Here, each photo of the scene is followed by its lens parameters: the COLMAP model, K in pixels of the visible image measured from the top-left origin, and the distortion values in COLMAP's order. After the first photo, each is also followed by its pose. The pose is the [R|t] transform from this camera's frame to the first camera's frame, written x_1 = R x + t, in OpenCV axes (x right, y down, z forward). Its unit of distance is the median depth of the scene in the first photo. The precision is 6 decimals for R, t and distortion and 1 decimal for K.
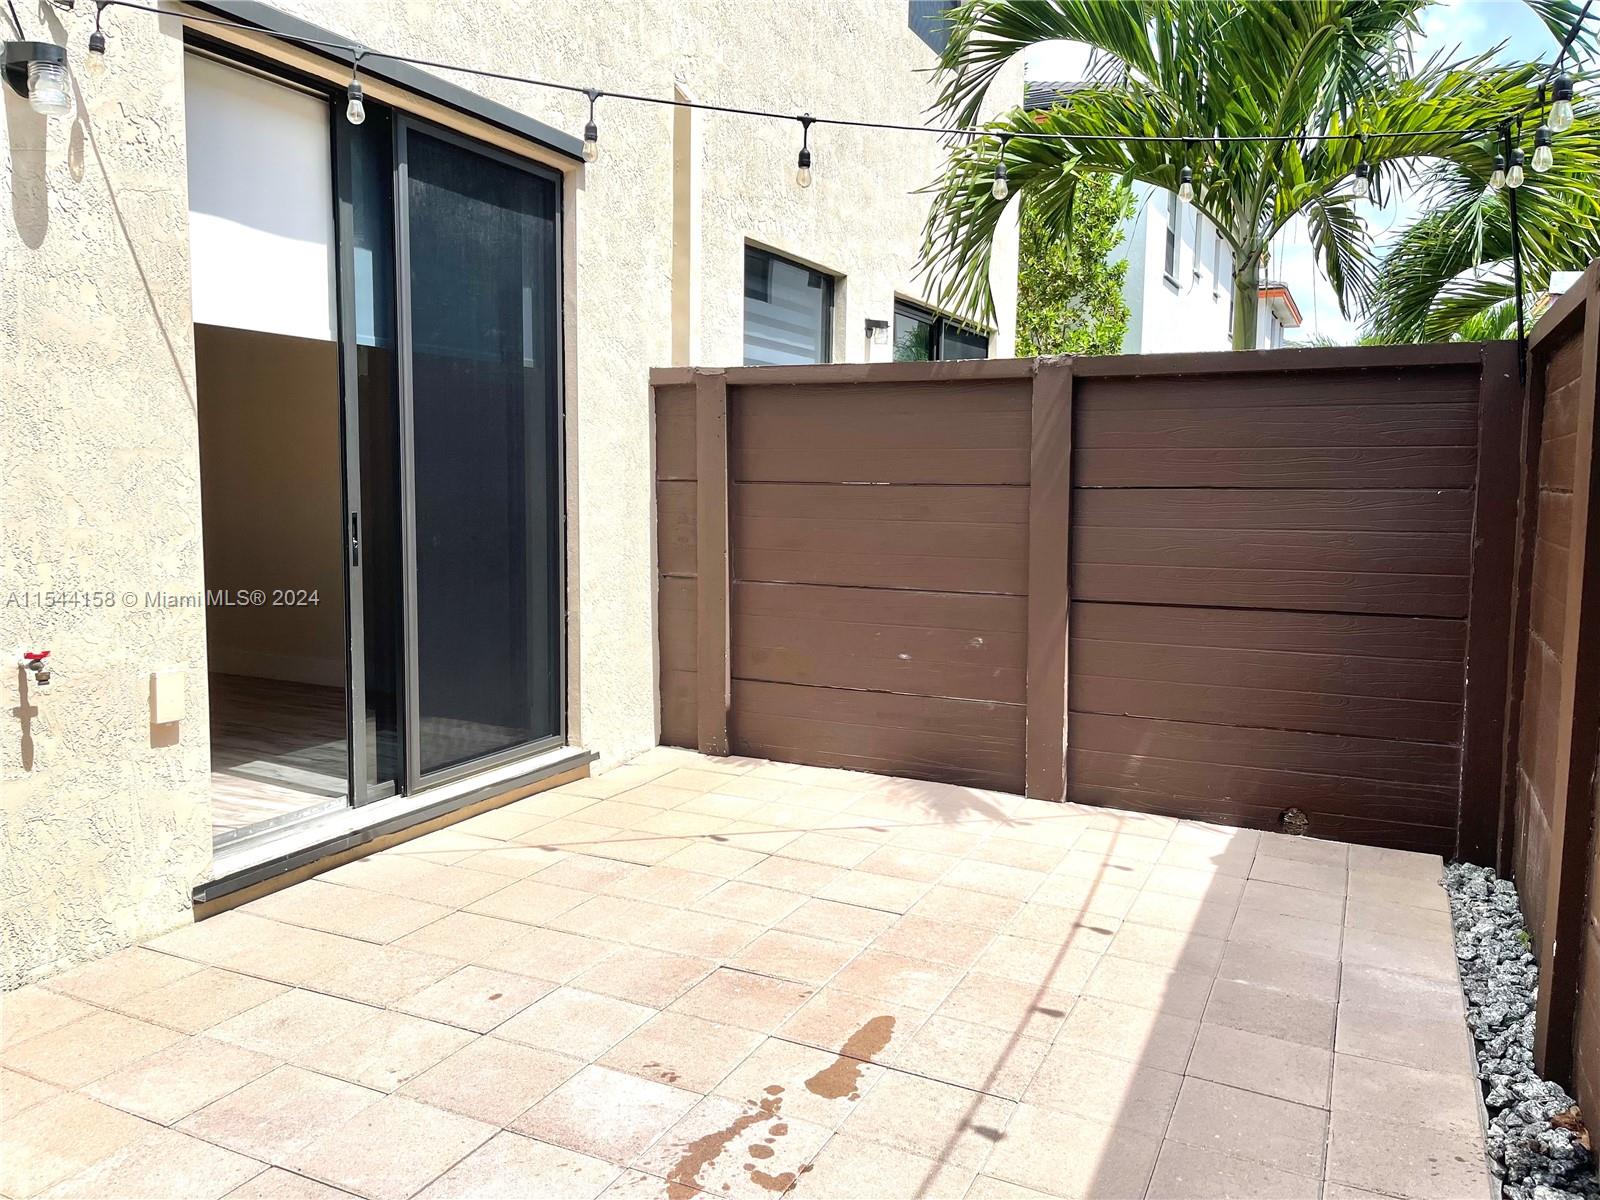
lens RADIAL K [[1201.1, 0, 799.5], [0, 1201.1, 579.1], [0, 0, 1]] dist [0.072409, -0.088769]
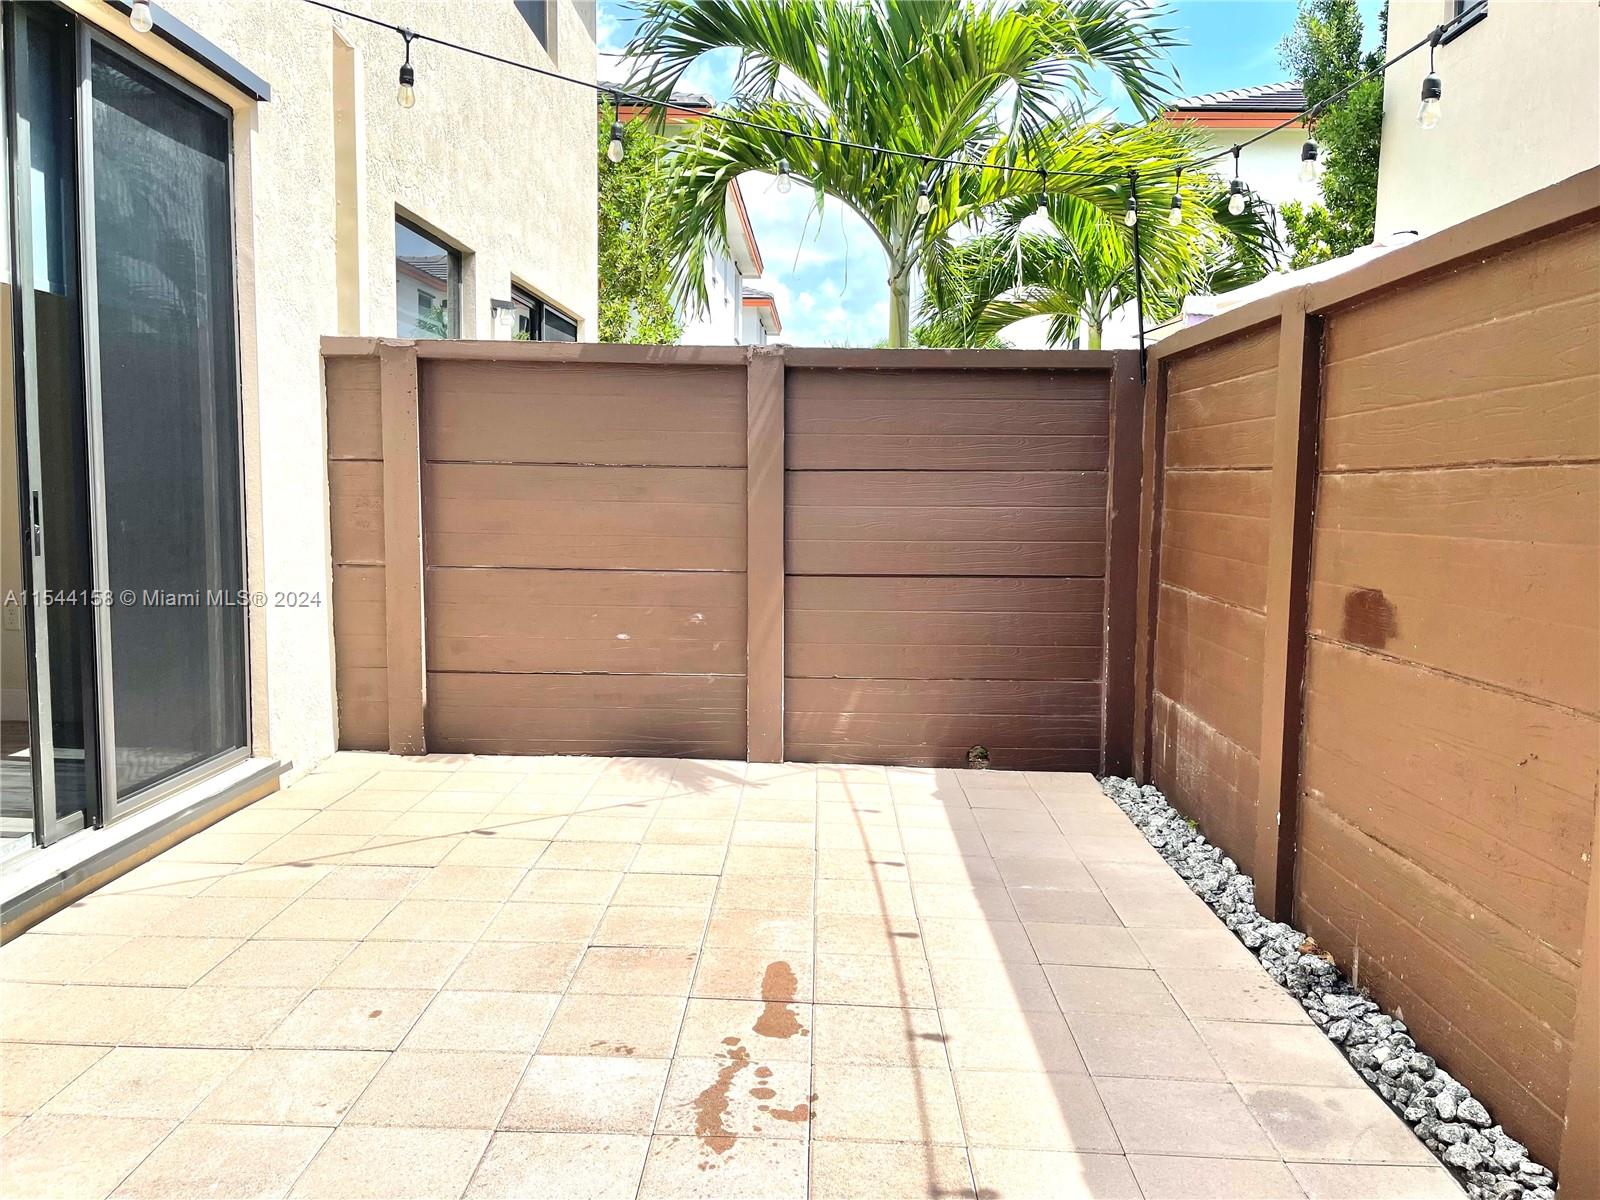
lens RADIAL K [[1201.1, 0, 799.5], [0, 1201.1, 579.1], [0, 0, 1]] dist [0.072409, -0.088769]
pose [[0.909767, -0.032806, 0.413821, -0.236625], [0.031271, 0.999456, 0.010486, 0.012482], [-0.413940, 0.003401, 0.910298, 0.023773]]
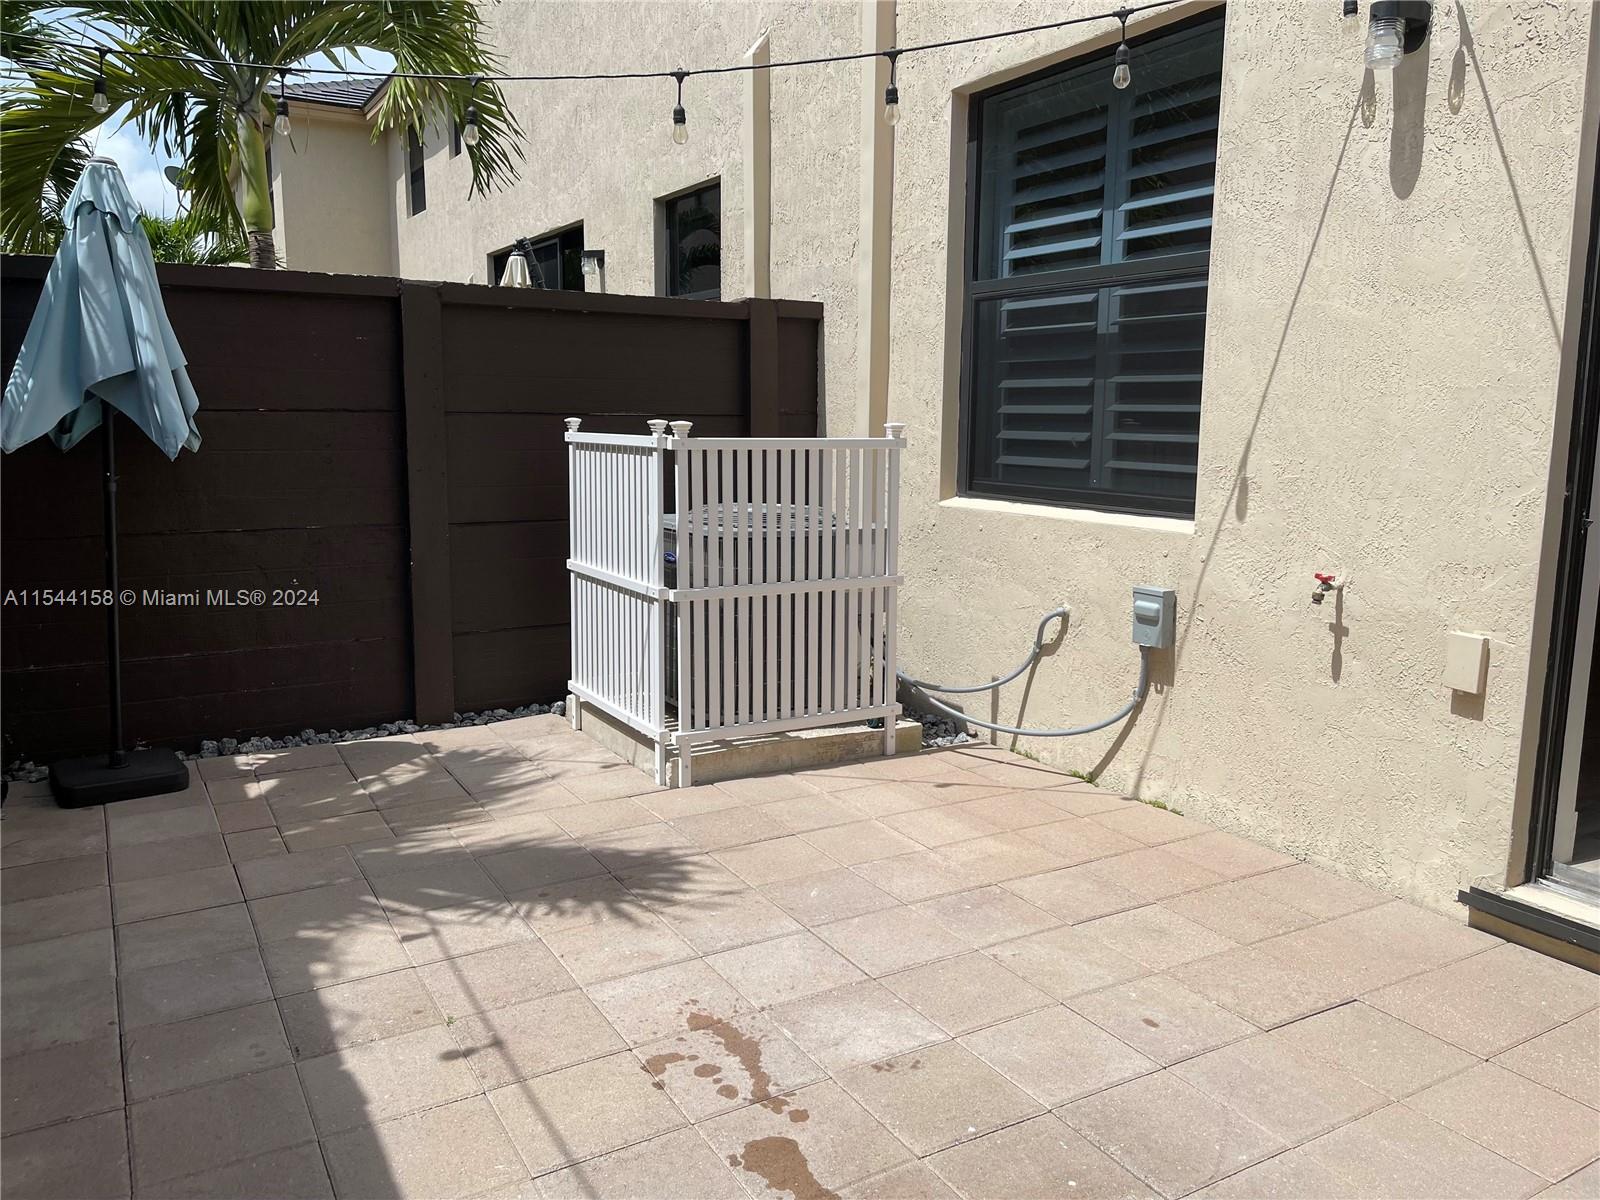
lens RADIAL K [[1201.1, 0, 799.5], [0, 1201.1, 579.1], [0, 0, 1]] dist [0.072409, -0.088769]
pose [[-0.561538, 0.096748, -0.821776, 0.403472], [-0.092877, 0.979495, 0.178782, -0.065329], [0.822222, 0.176717, -0.541038, 0.869159]]
